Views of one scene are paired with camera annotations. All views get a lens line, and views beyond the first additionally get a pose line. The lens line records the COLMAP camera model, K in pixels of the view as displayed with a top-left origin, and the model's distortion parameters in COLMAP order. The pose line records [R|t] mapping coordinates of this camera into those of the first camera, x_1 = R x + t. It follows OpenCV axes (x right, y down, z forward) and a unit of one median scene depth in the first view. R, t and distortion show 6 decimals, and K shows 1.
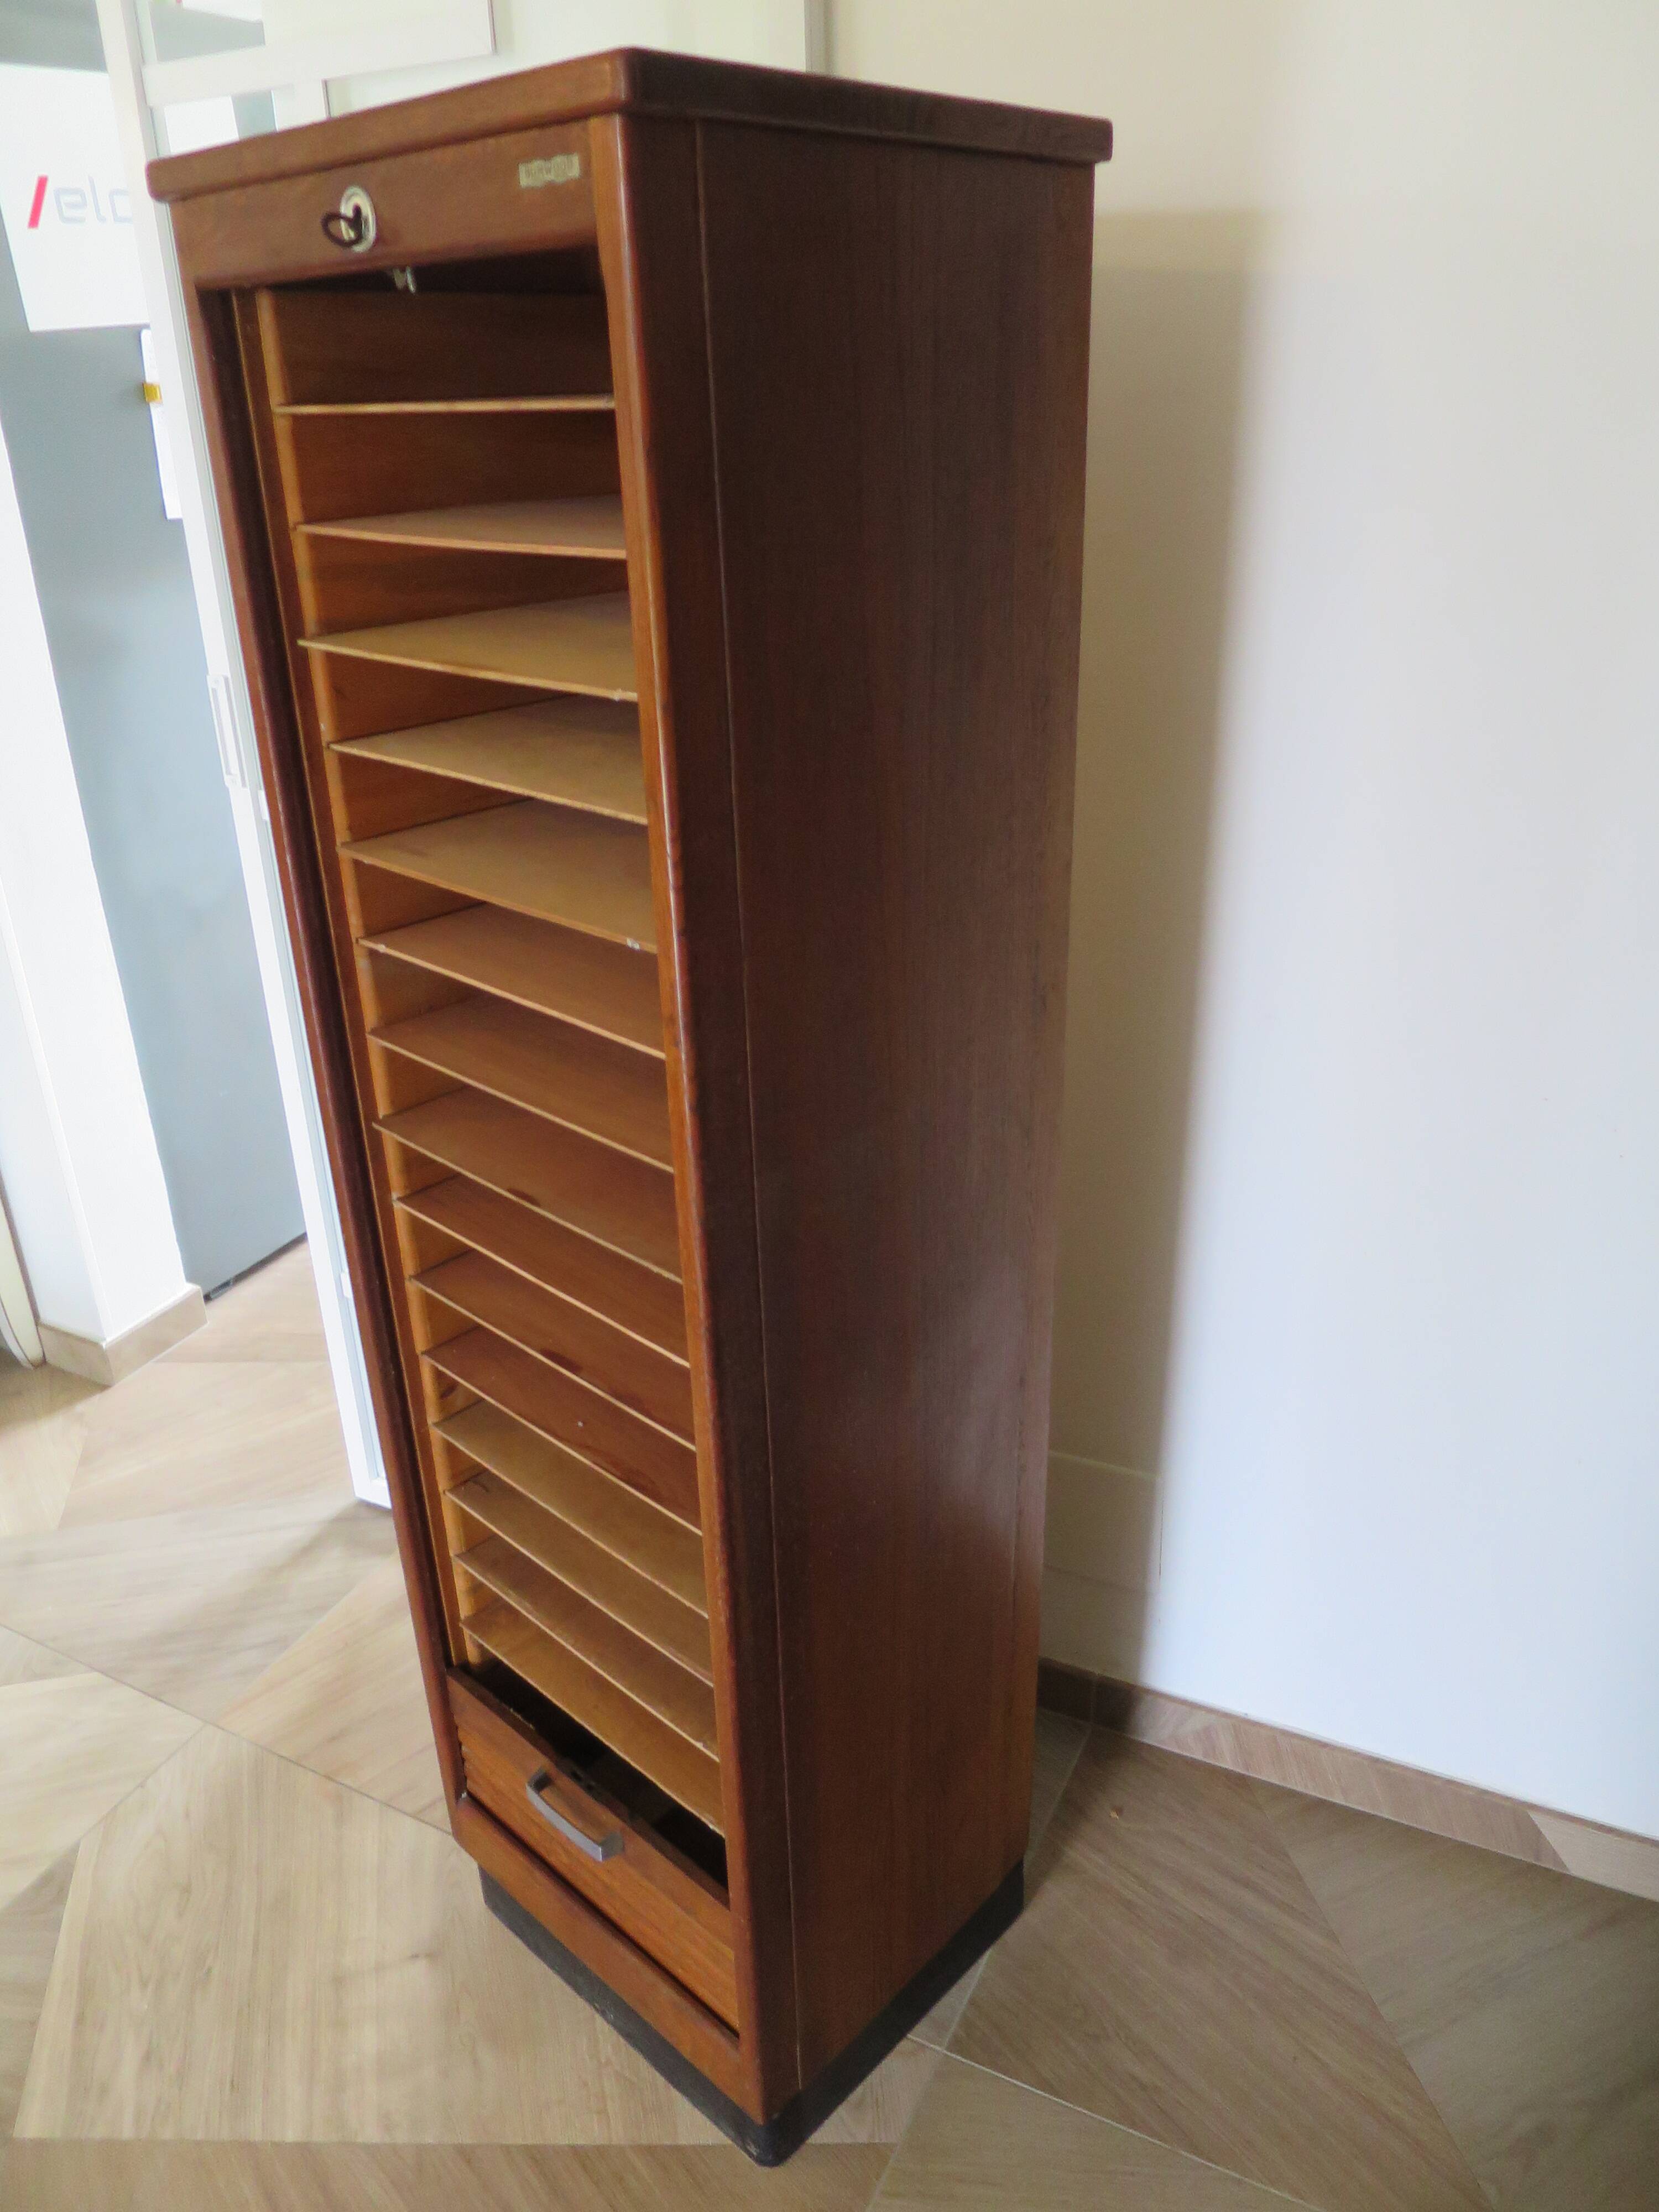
lens RADIAL K [[1591.1, 0, 844.2], [0, 1591.1, 1108.9], [0, 0, 1]] dist [-0.047880, 0.012003]
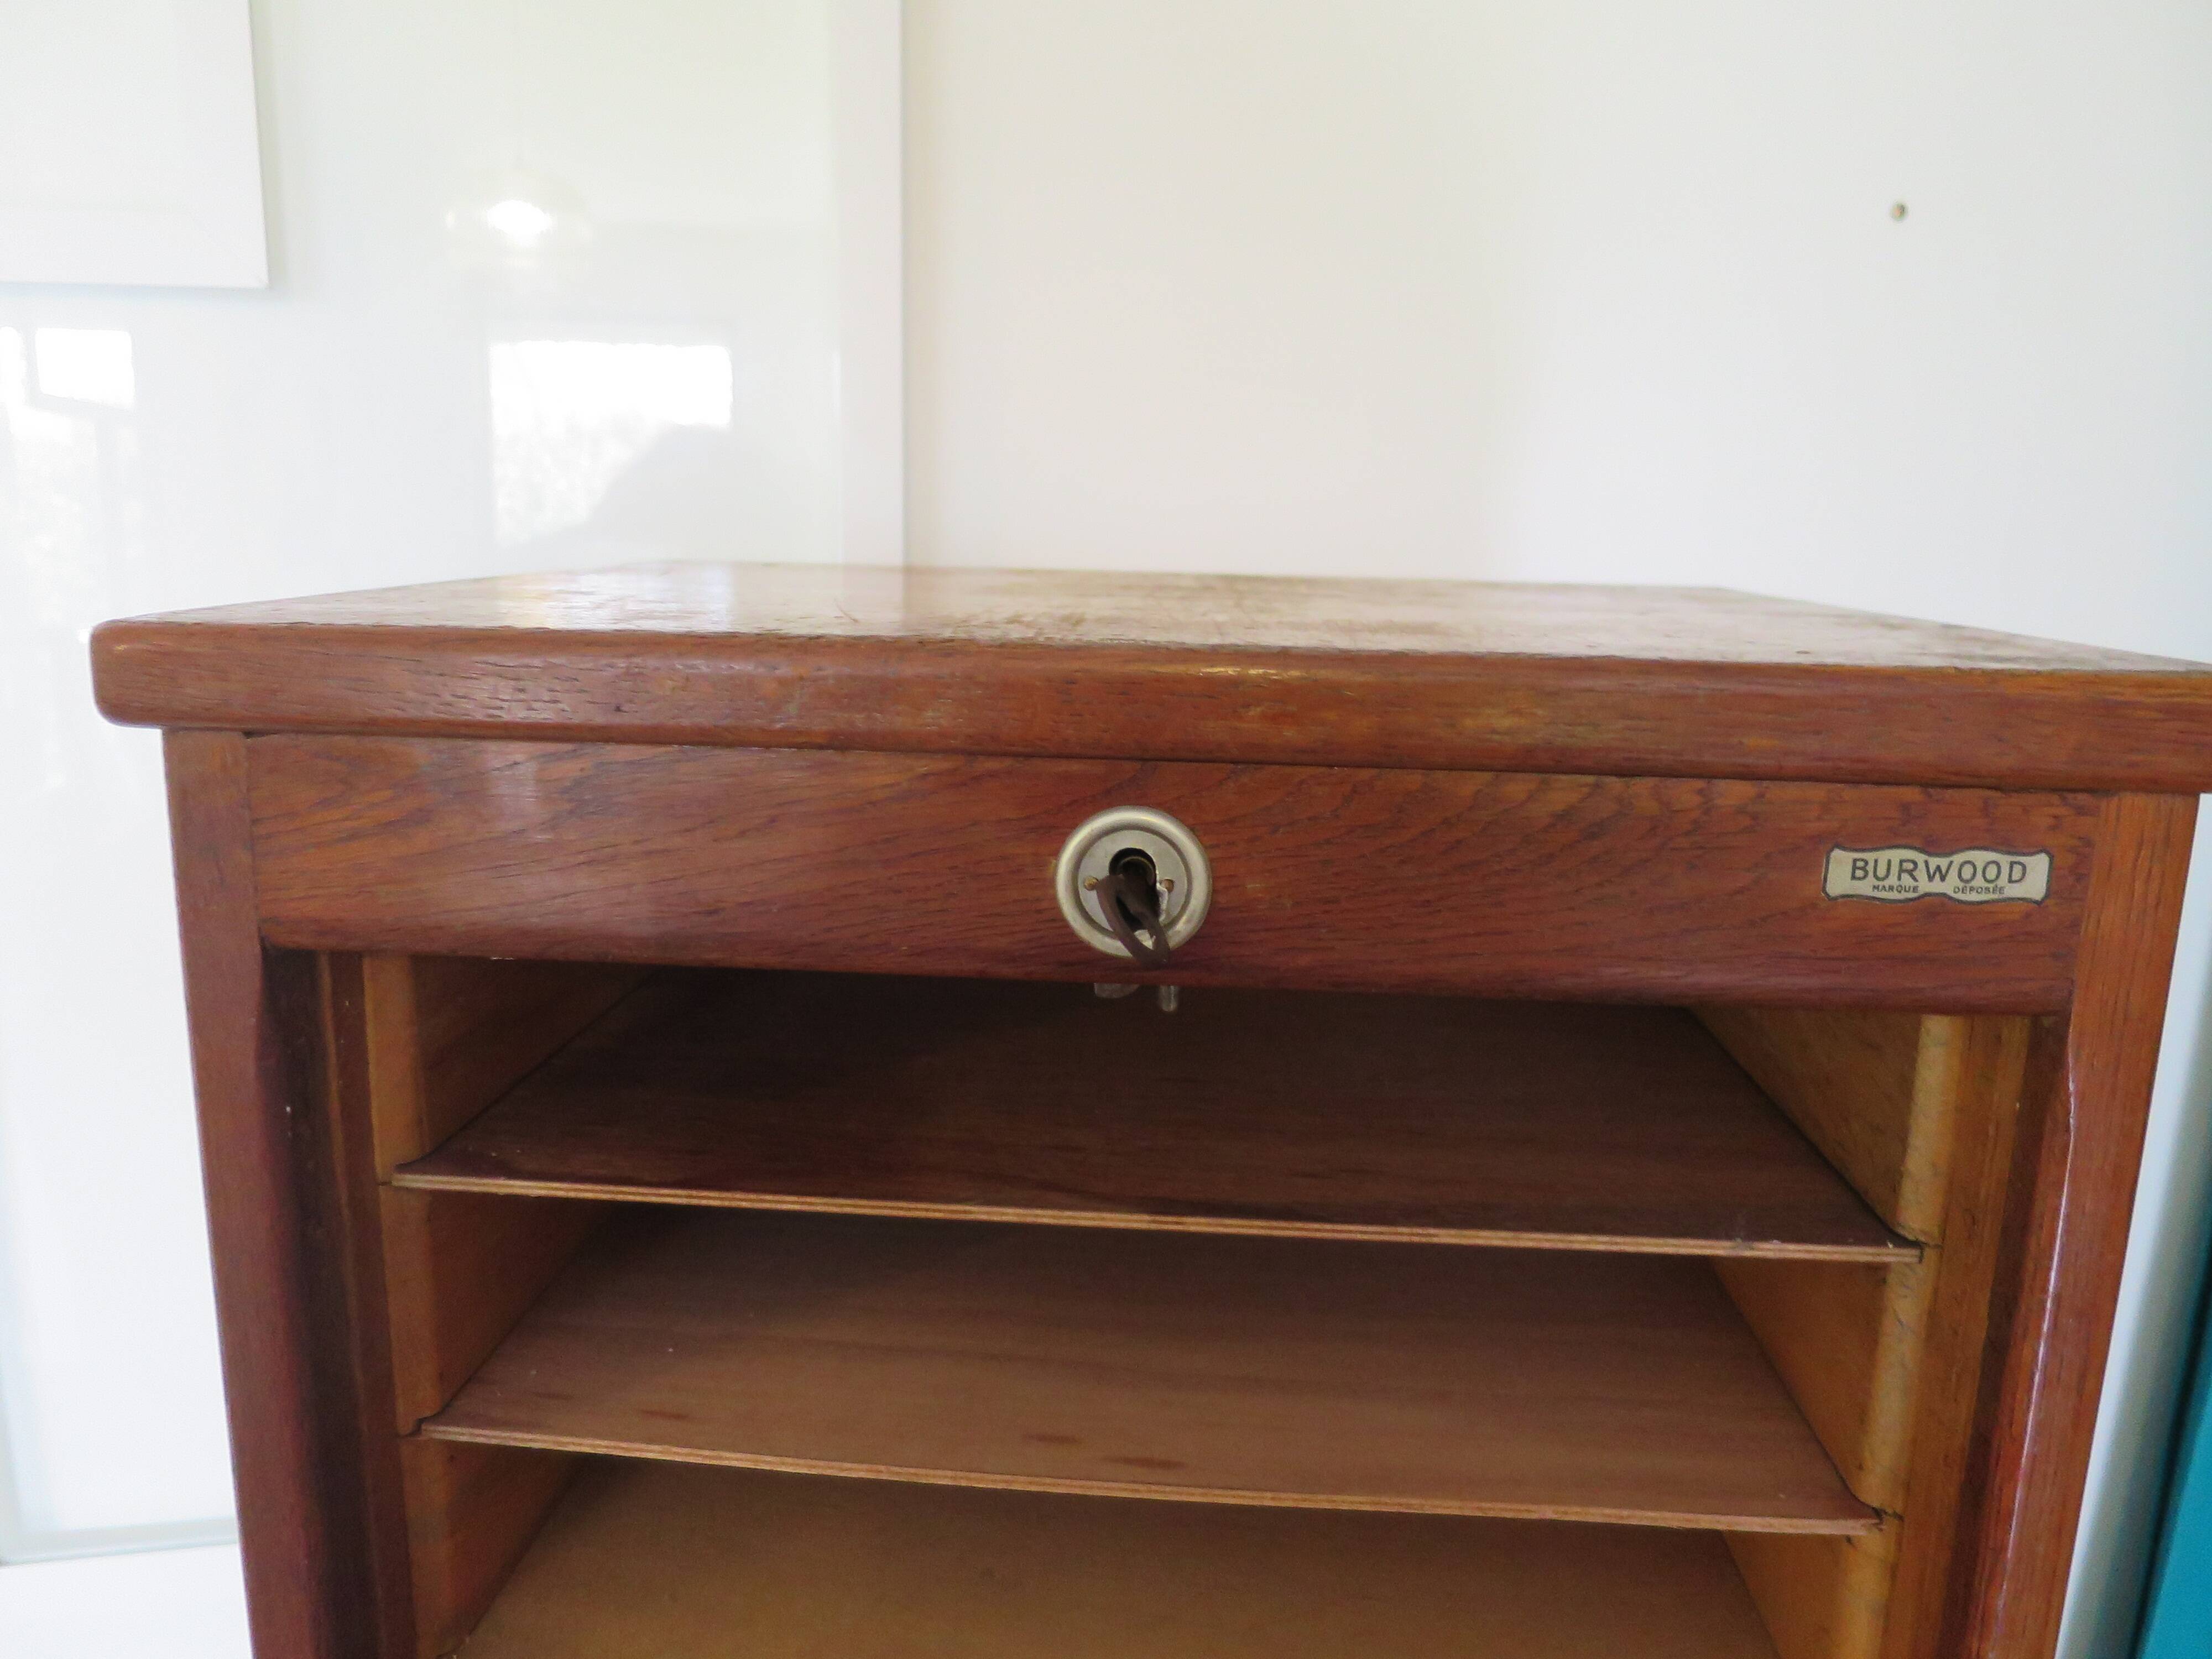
lens RADIAL K [[1591.1, 0, 1104.6], [0, 1591.1, 840.8], [0, 0, 1]] dist [-0.047880, 0.012003]
pose [[0.783149, -0.087183, 0.615692, -0.339293], [0.226614, 0.962048, -0.152021, -0.315847], [-0.579071, 0.258580, 0.773184, 0.421481]]
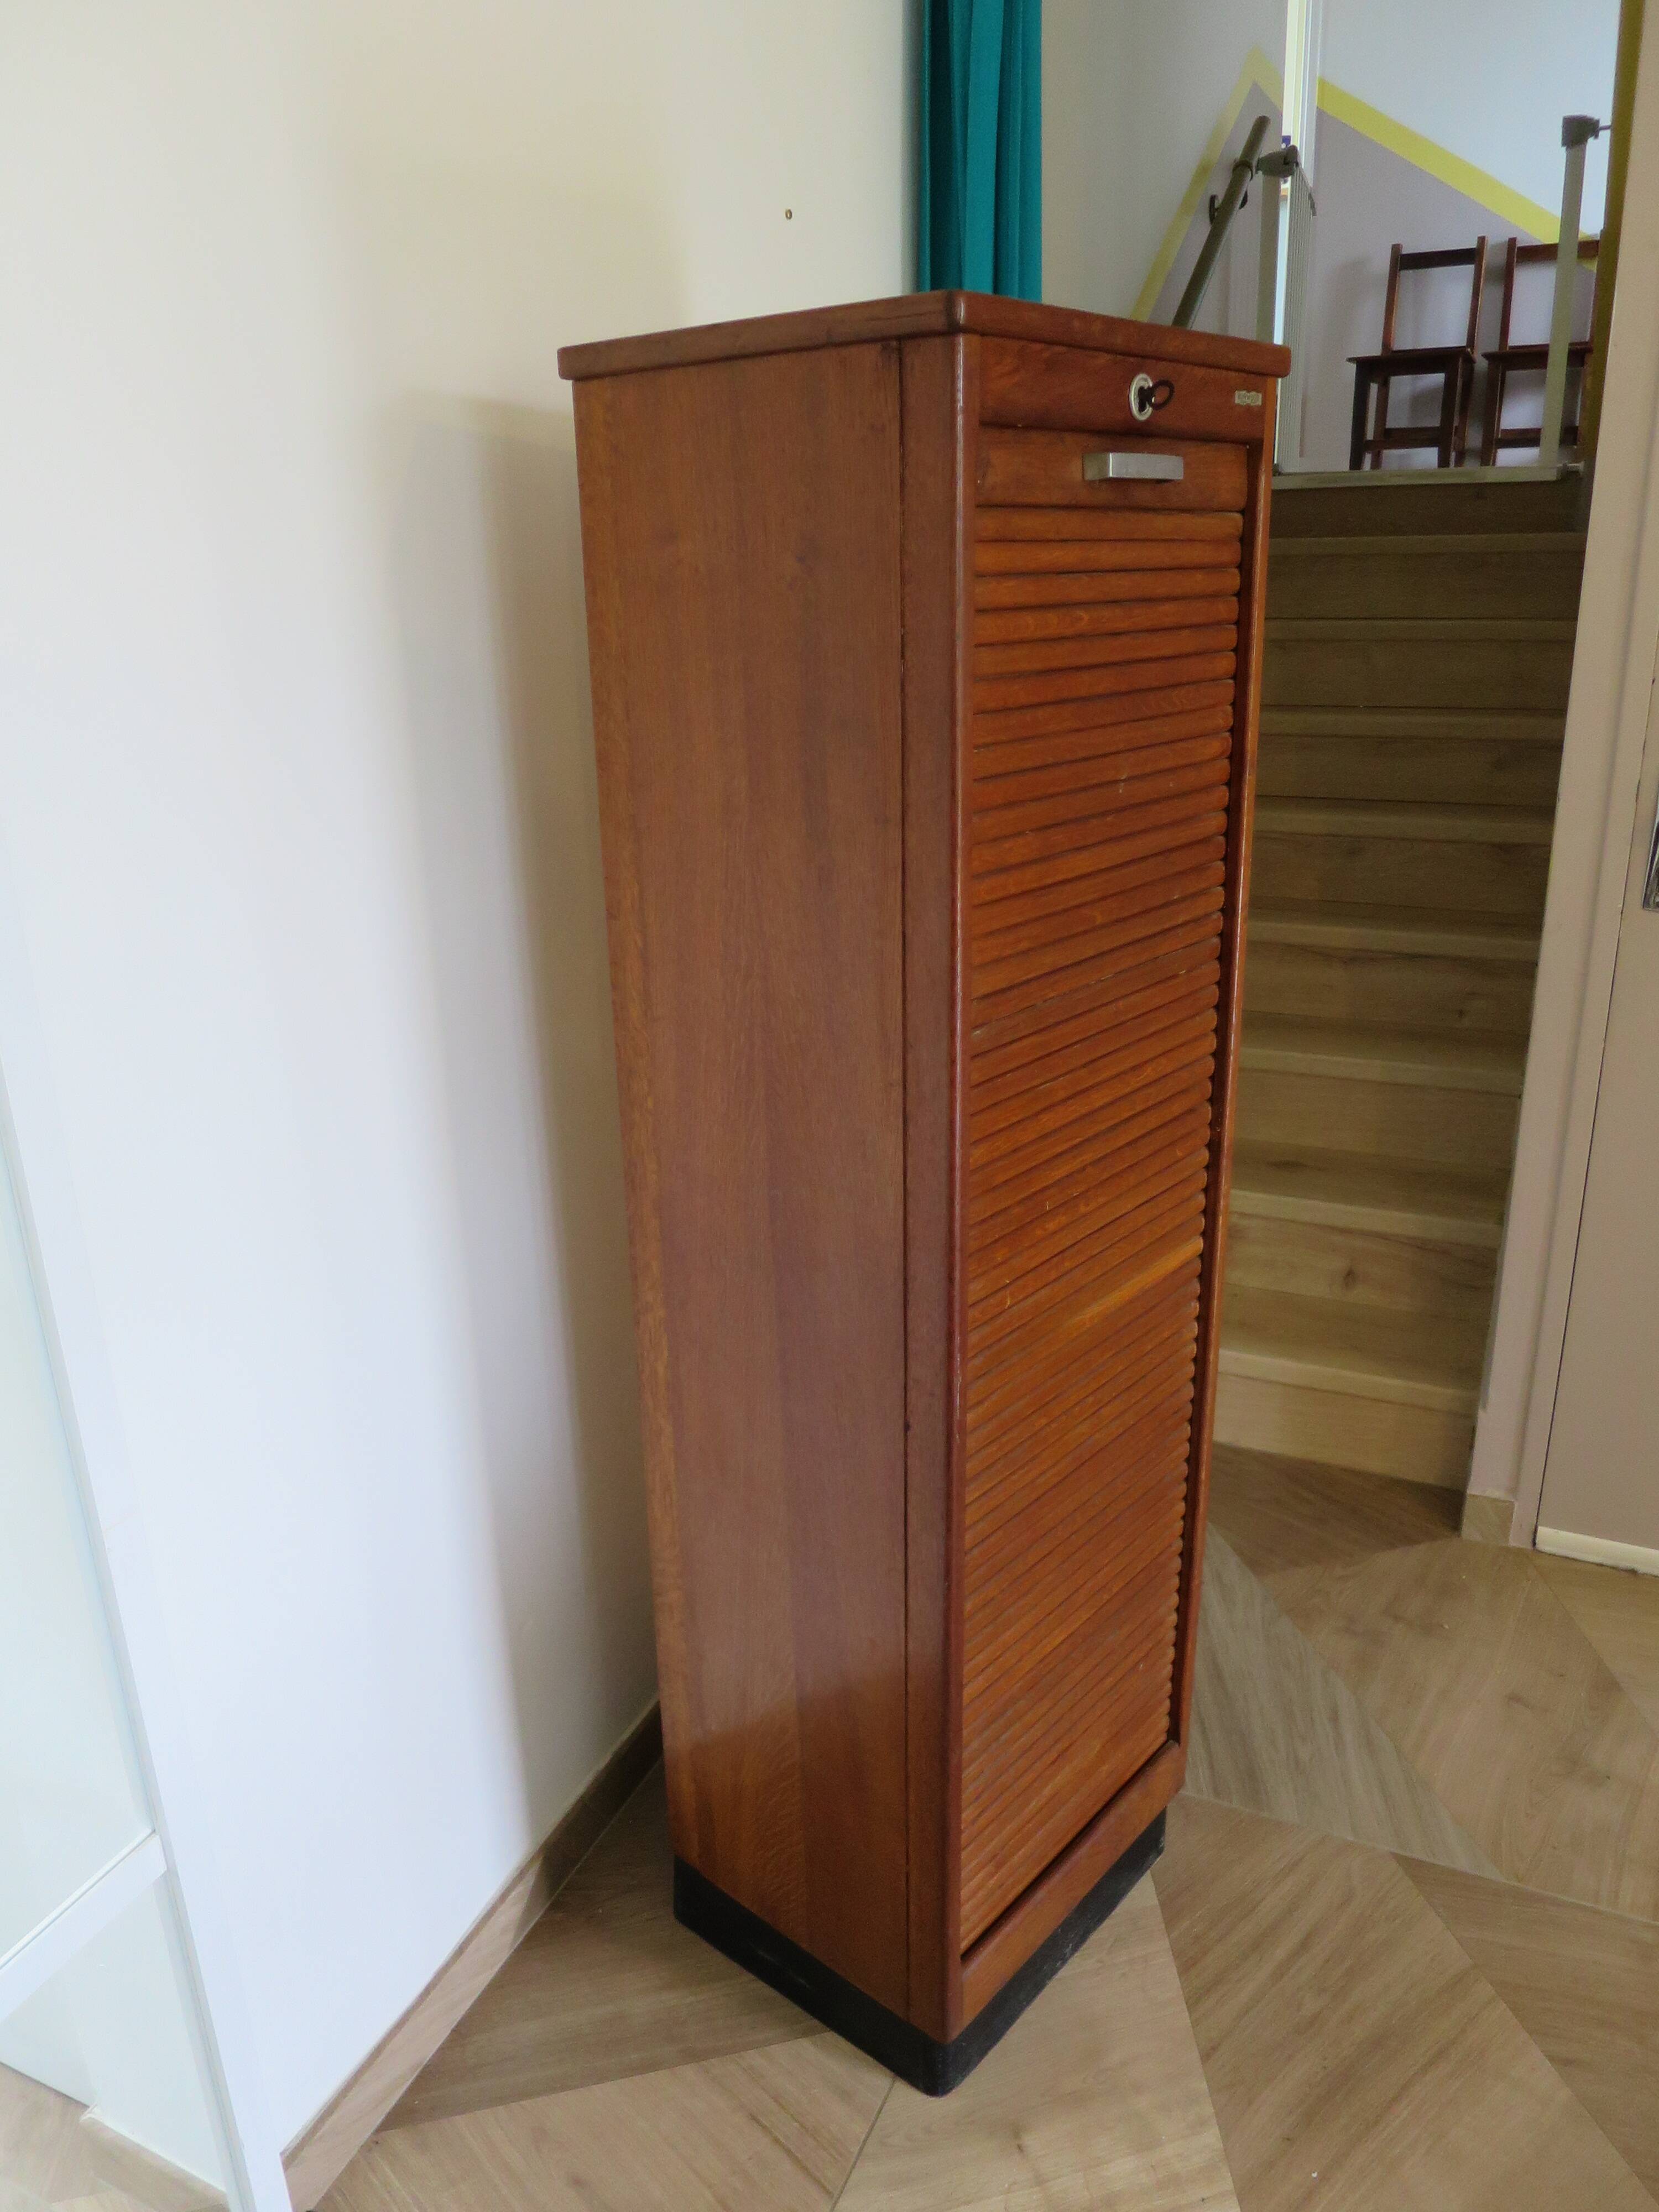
lens RADIAL K [[1591.1, 0, 826.3], [0, 1591.1, 1111.8], [0, 0, 1]] dist [-0.047880, 0.012003]
pose [[-0.018619, -0.312751, 0.949653, -1.078150], [0.445420, 0.847761, 0.287928, -0.338582], [-0.895128, 0.428355, 0.123521, 0.811317]]
